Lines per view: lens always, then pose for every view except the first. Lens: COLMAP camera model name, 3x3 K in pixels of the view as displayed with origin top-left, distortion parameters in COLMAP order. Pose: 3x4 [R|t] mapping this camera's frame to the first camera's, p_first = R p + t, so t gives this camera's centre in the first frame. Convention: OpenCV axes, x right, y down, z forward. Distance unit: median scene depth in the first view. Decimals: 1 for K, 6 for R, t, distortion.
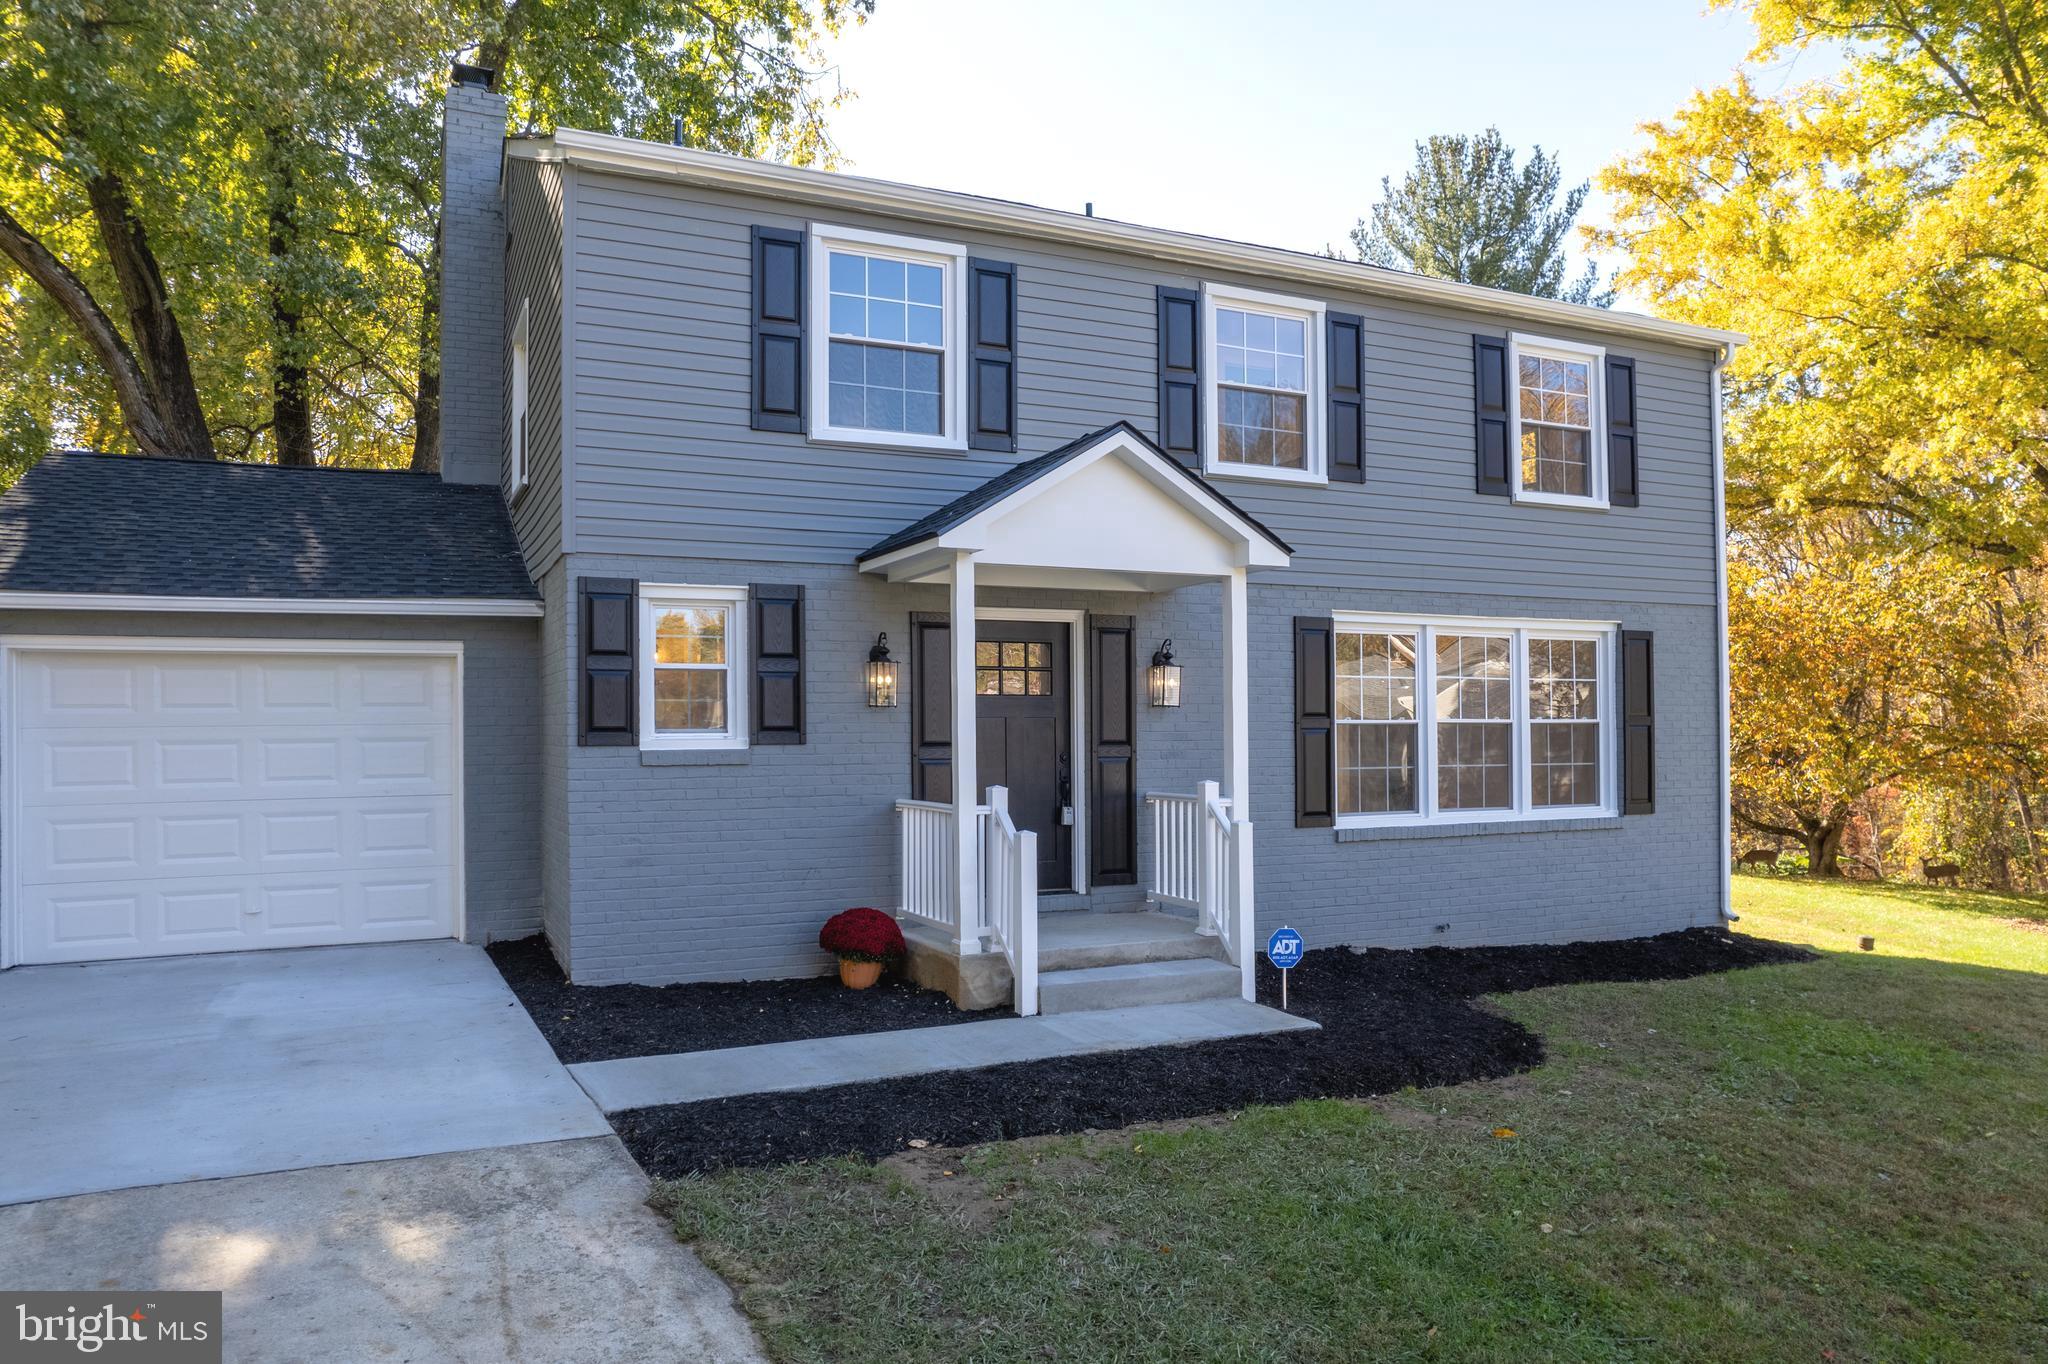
lens RADIAL K [[1370.4, 0, 981.8], [0, 1370.4, 760.7], [0, 0, 1]] dist [-0.062306, 0.049565]
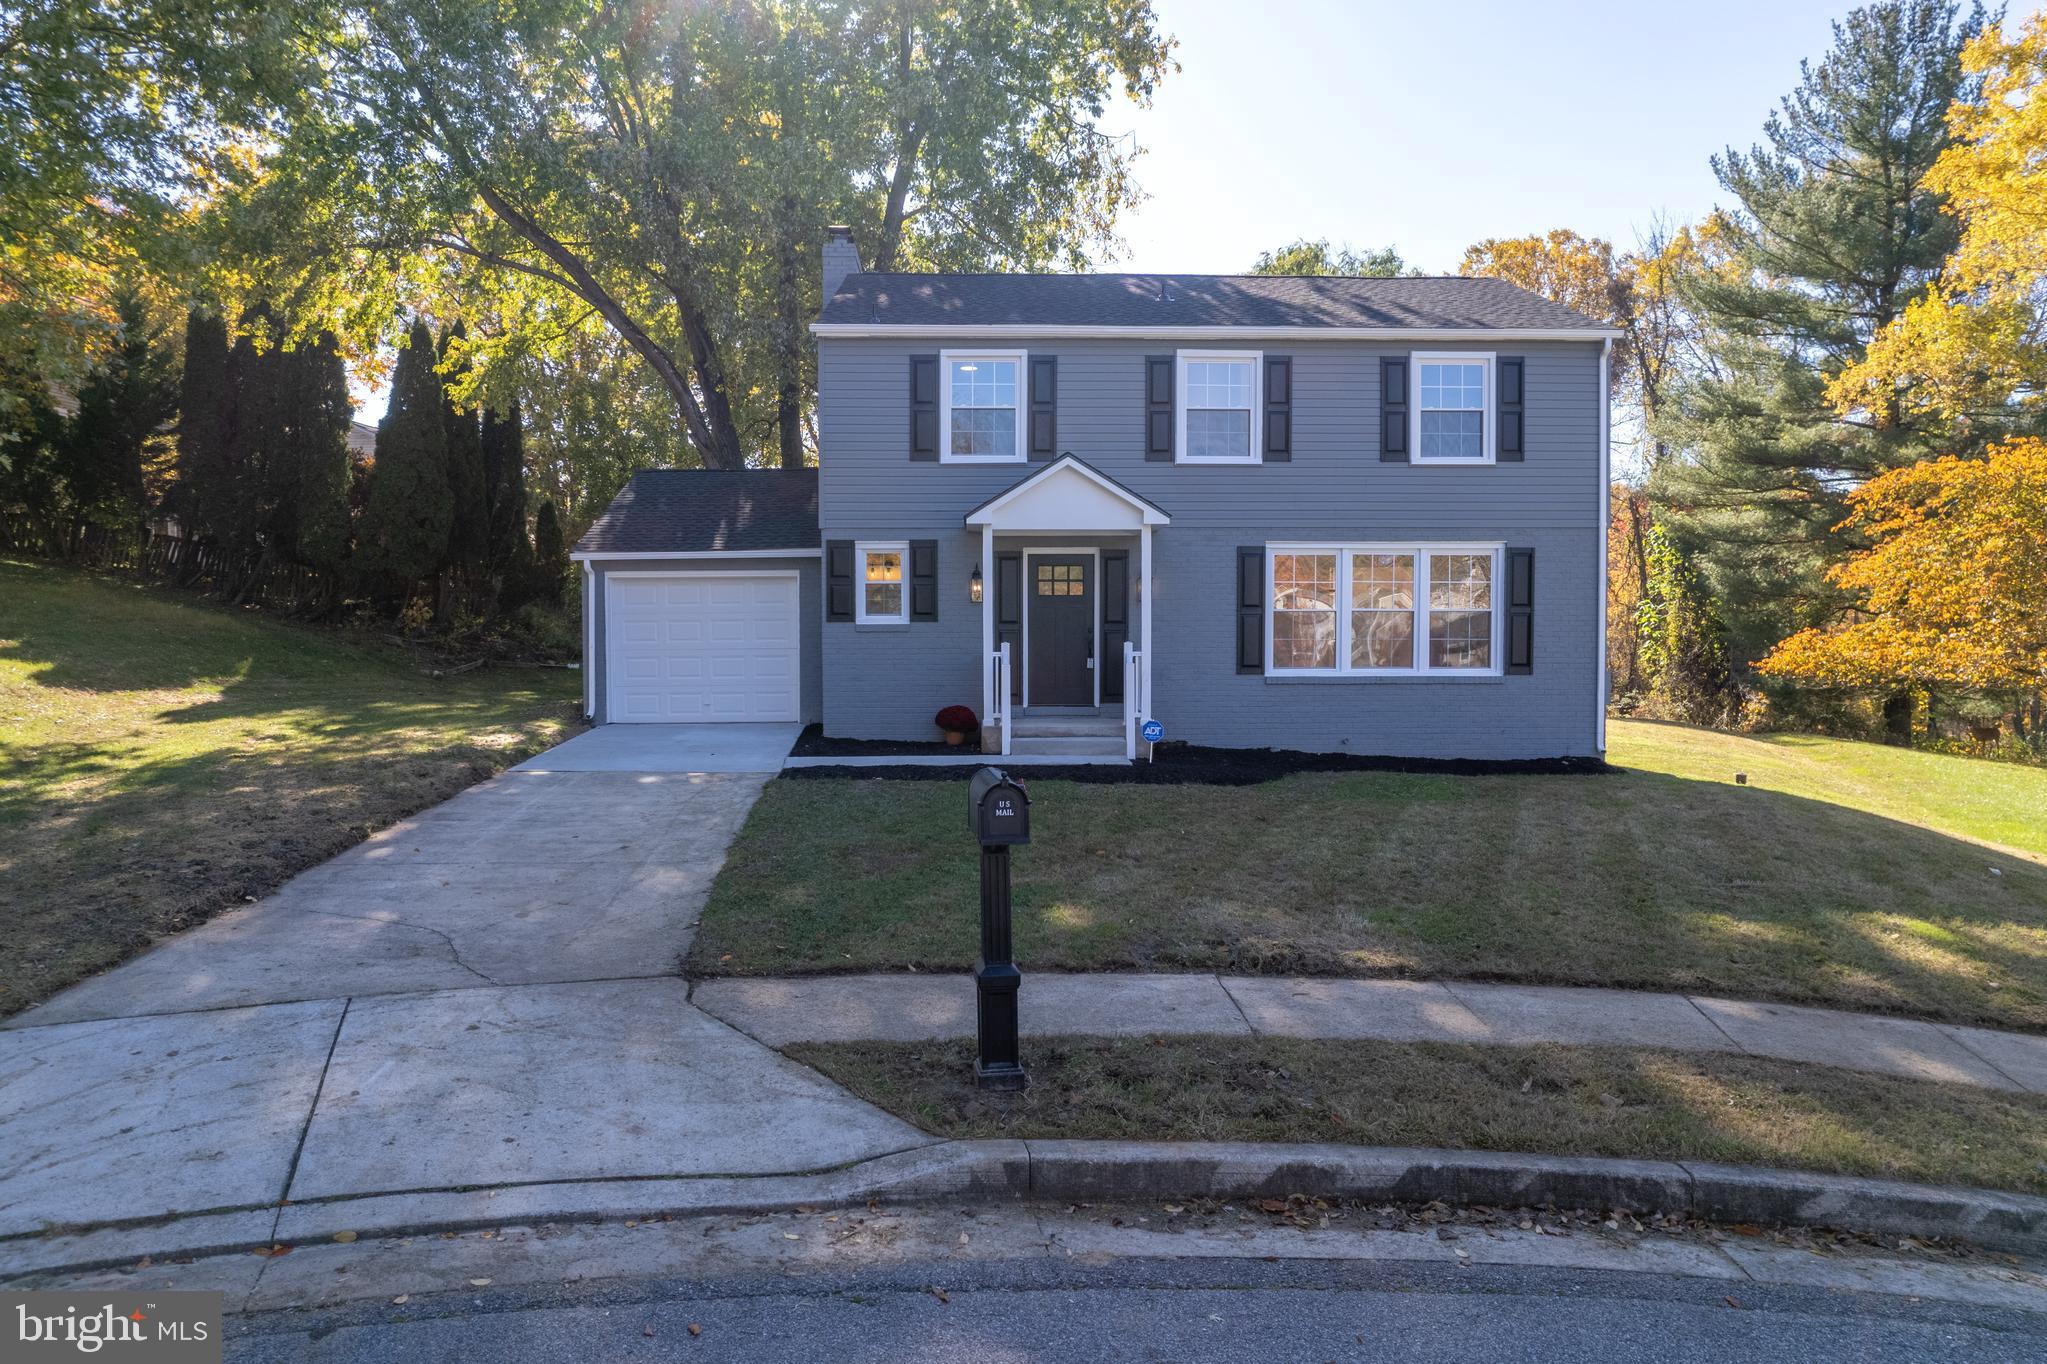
lens RADIAL K [[1369.8, 0, 971.4], [0, 1369.8, 680.6], [0, 0, 1]] dist [-0.062306, 0.049565]
pose [[0.911150, 0.024175, -0.411365, 0.682701], [-0.011628, 0.999389, 0.032976, 0.007016], [0.411911, -0.025262, 0.910874, -0.722598]]
